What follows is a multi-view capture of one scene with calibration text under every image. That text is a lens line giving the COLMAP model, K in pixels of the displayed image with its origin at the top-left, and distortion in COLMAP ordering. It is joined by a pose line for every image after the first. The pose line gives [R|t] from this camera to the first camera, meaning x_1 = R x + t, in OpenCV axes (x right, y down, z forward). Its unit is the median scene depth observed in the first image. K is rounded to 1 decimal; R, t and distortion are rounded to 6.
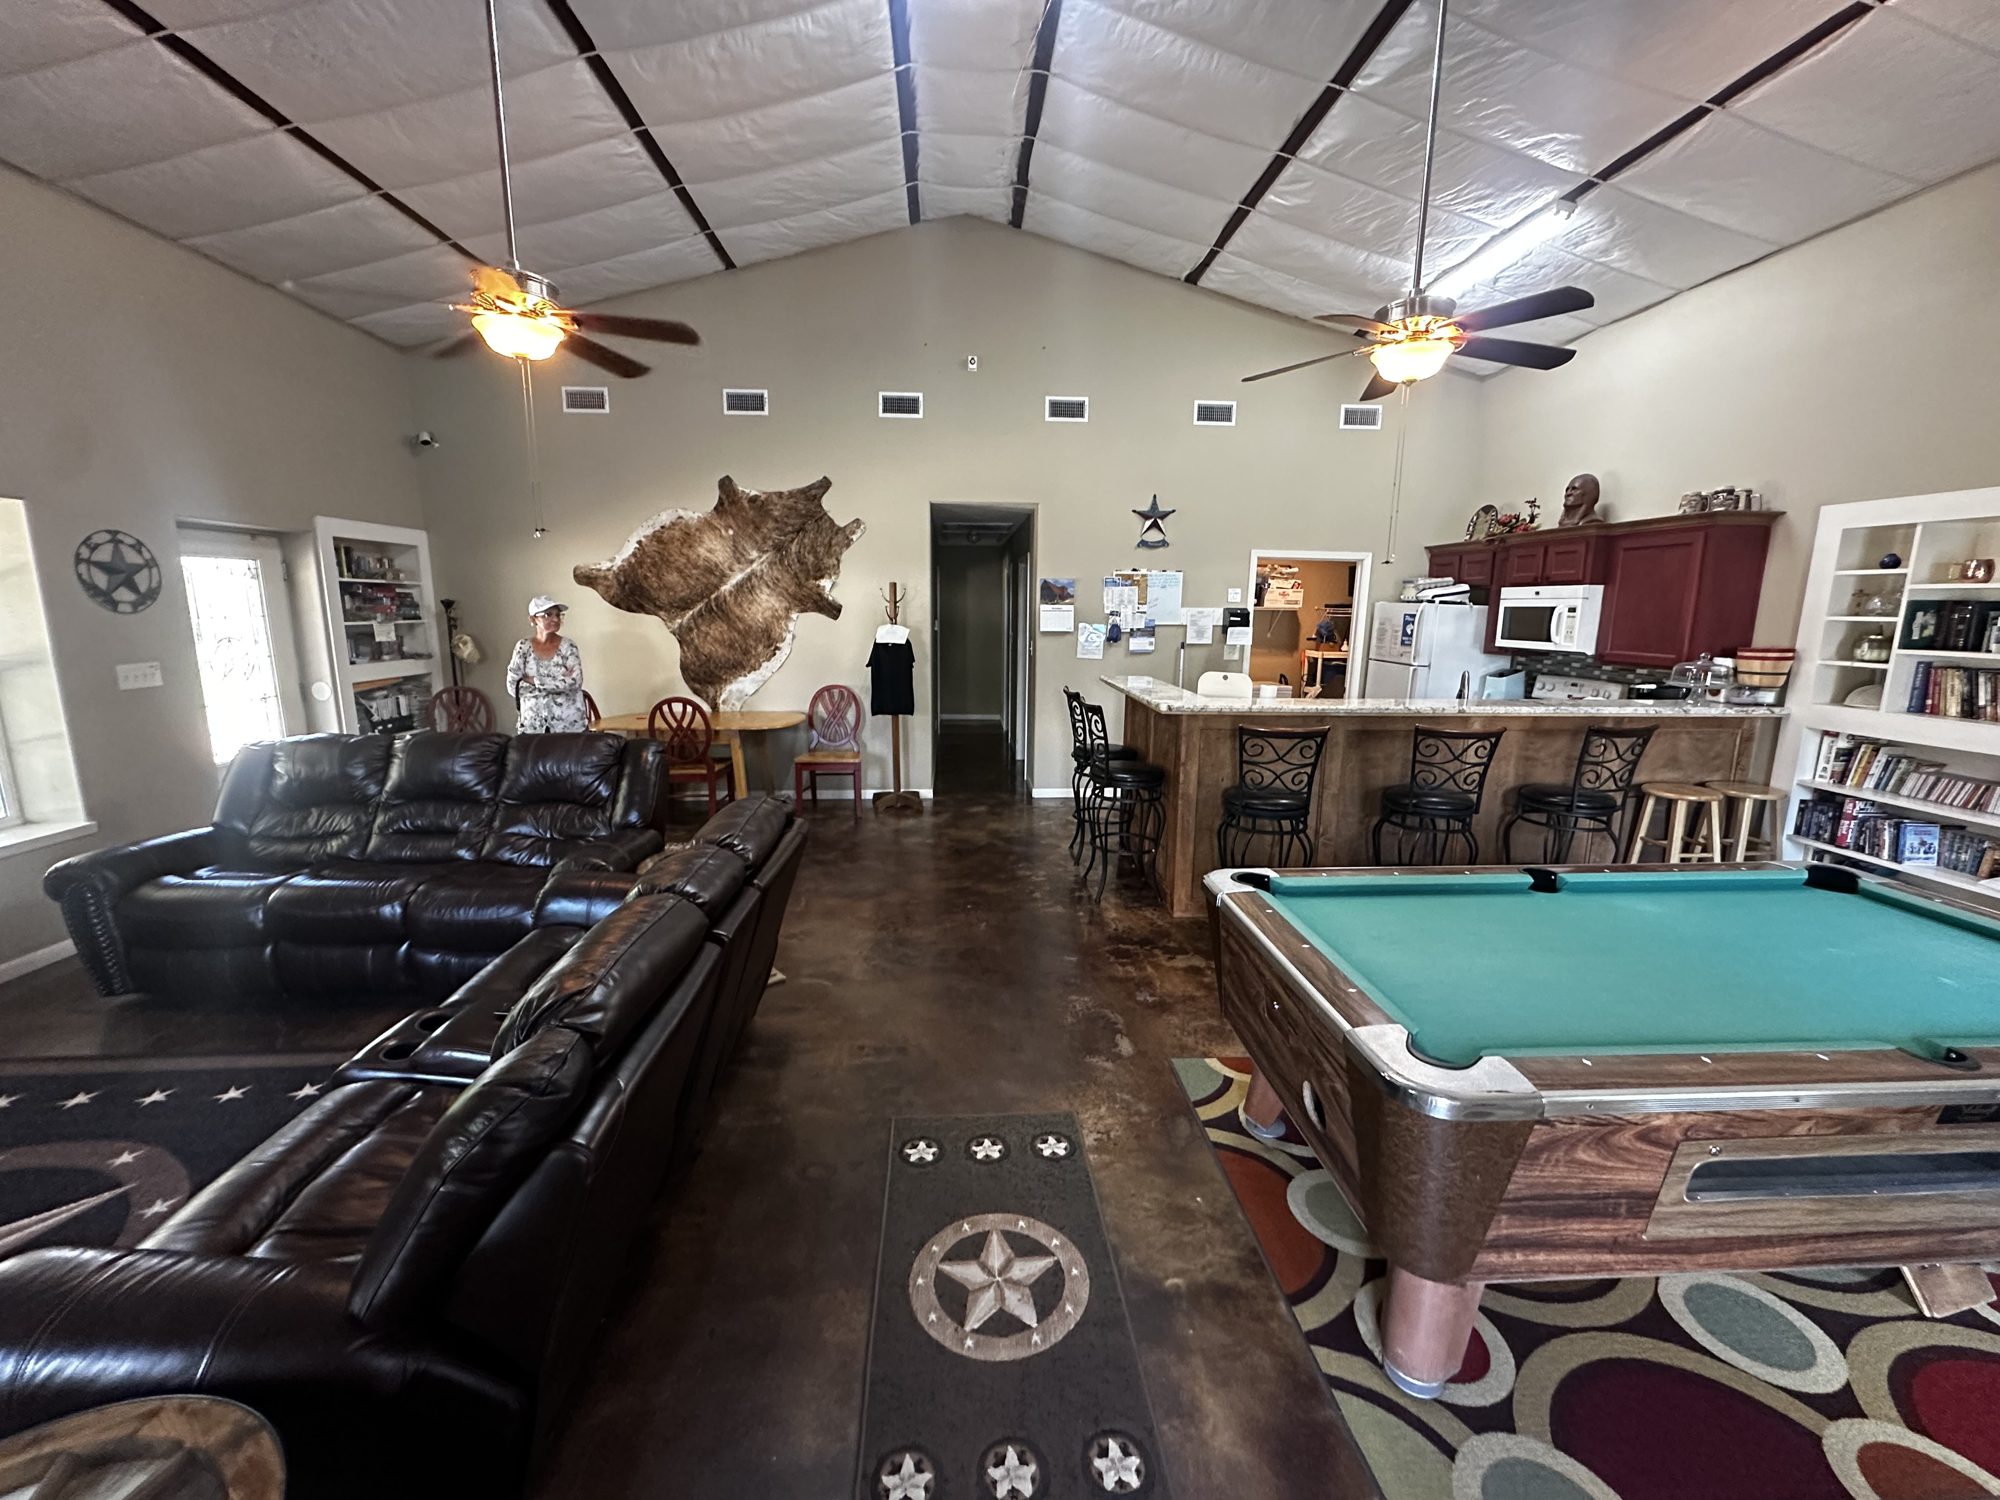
lens RADIAL K [[810.4, 0, 1000.0], [0, 810.4, 750.0], [0, 0, 1]] dist [-0.000483, 0.000177]
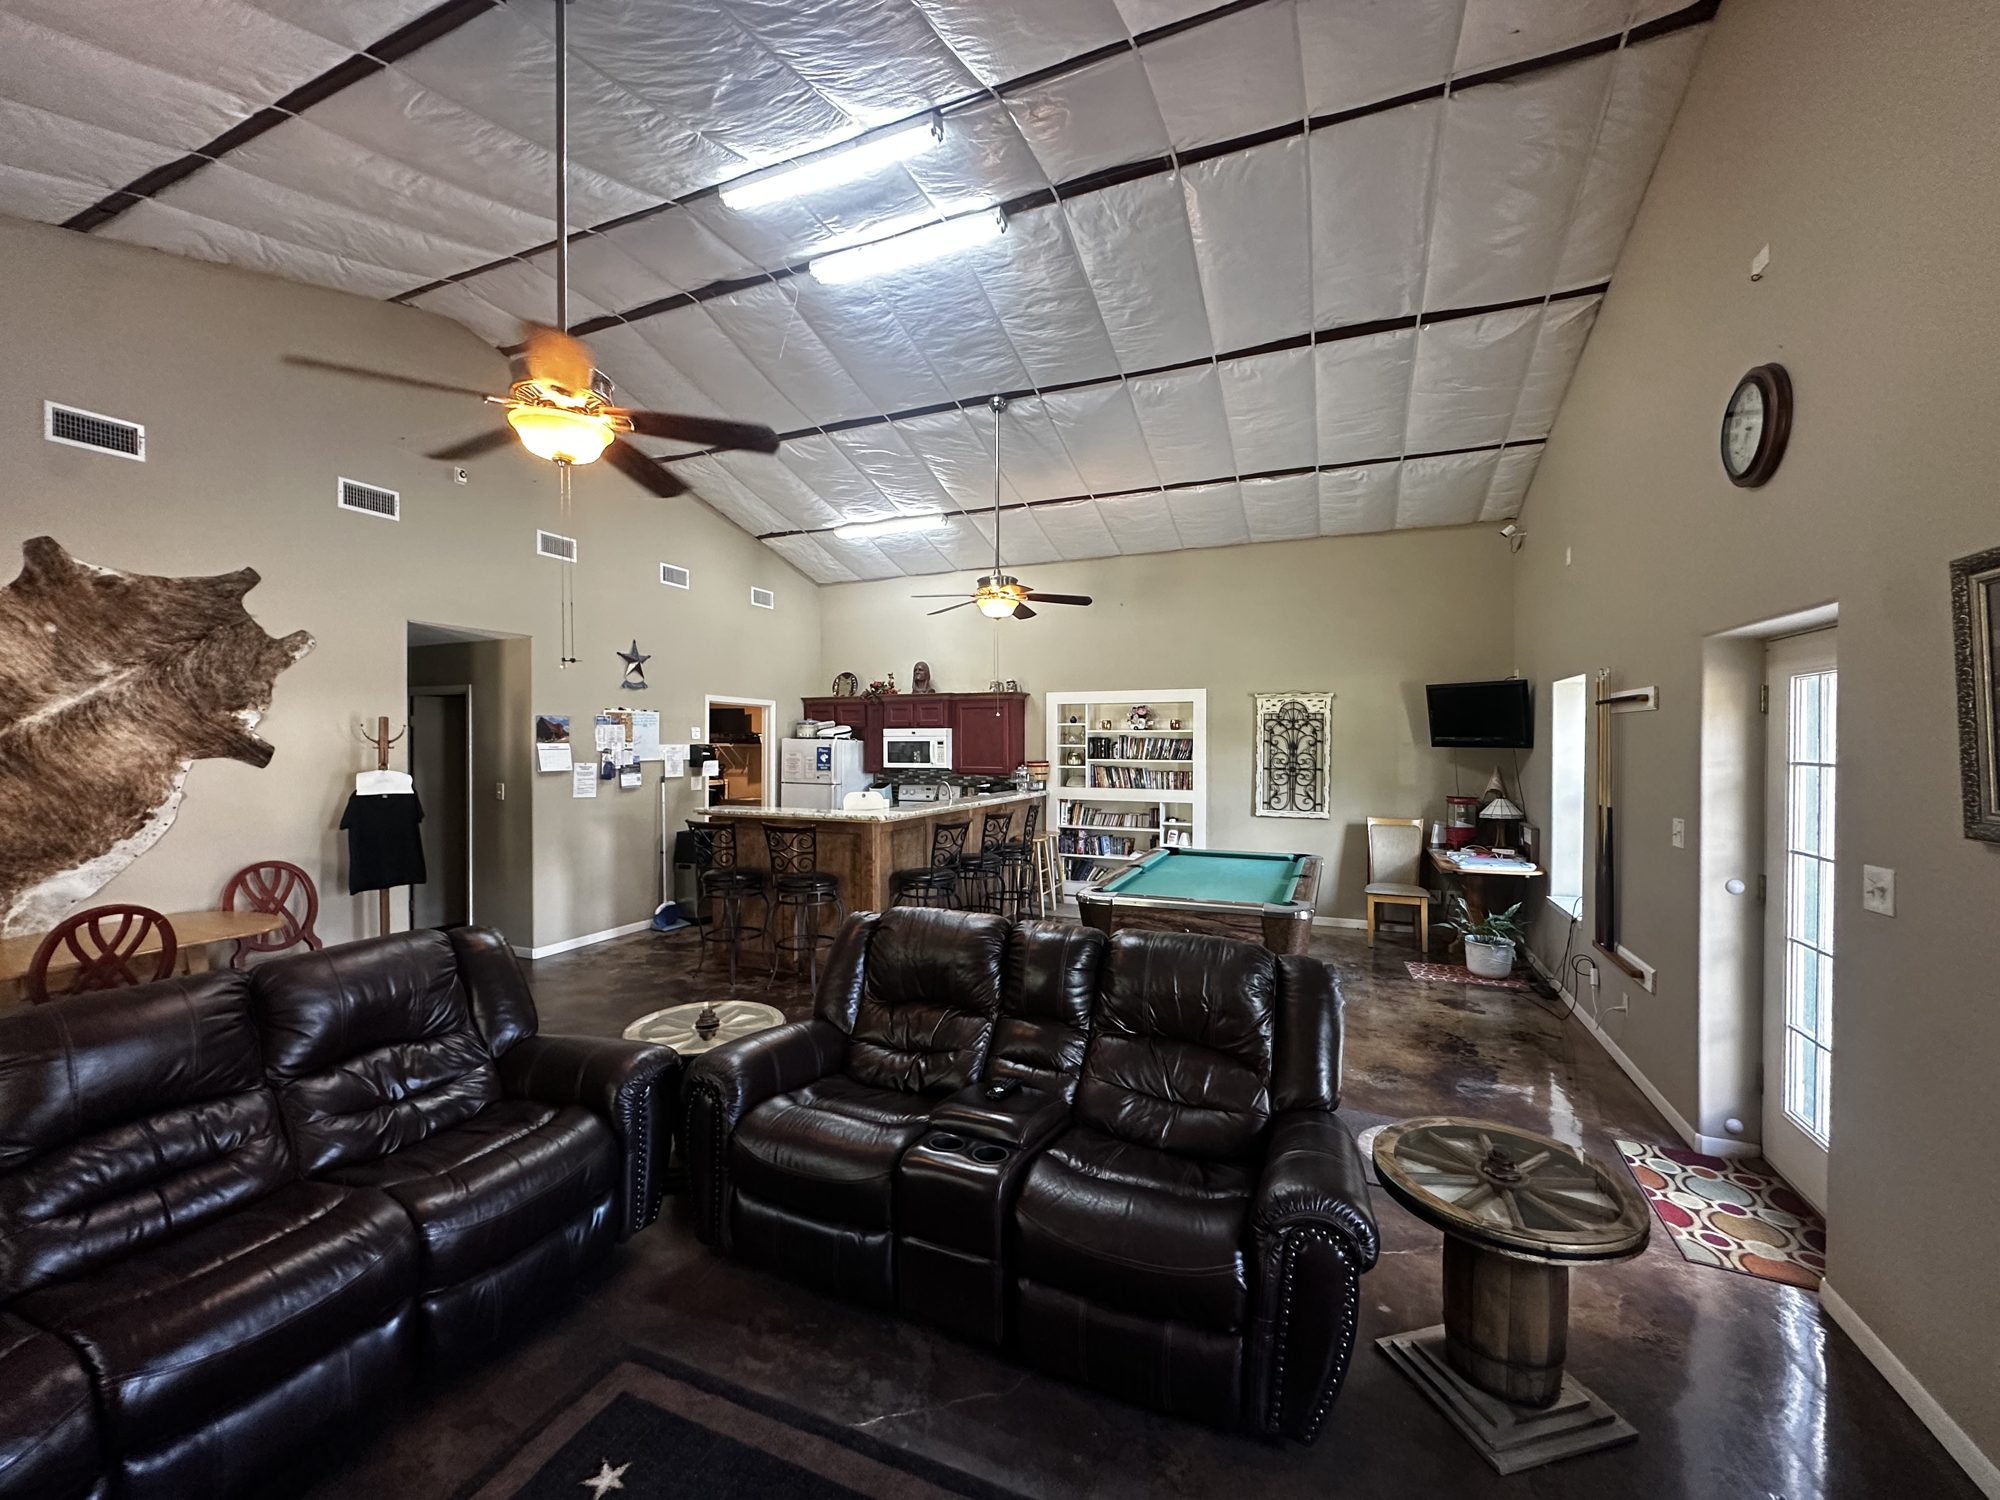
lens RADIAL K [[810.4, 0, 1000.0], [0, 810.4, 750.0], [0, 0, 1]] dist [-0.000483, 0.000177]
pose [[0.437867, -0.017763, 0.898864, -0.561267], [0.163738, 0.984659, -0.060304, -0.031200], [-0.884004, 0.173584, 0.434058, 0.141979]]
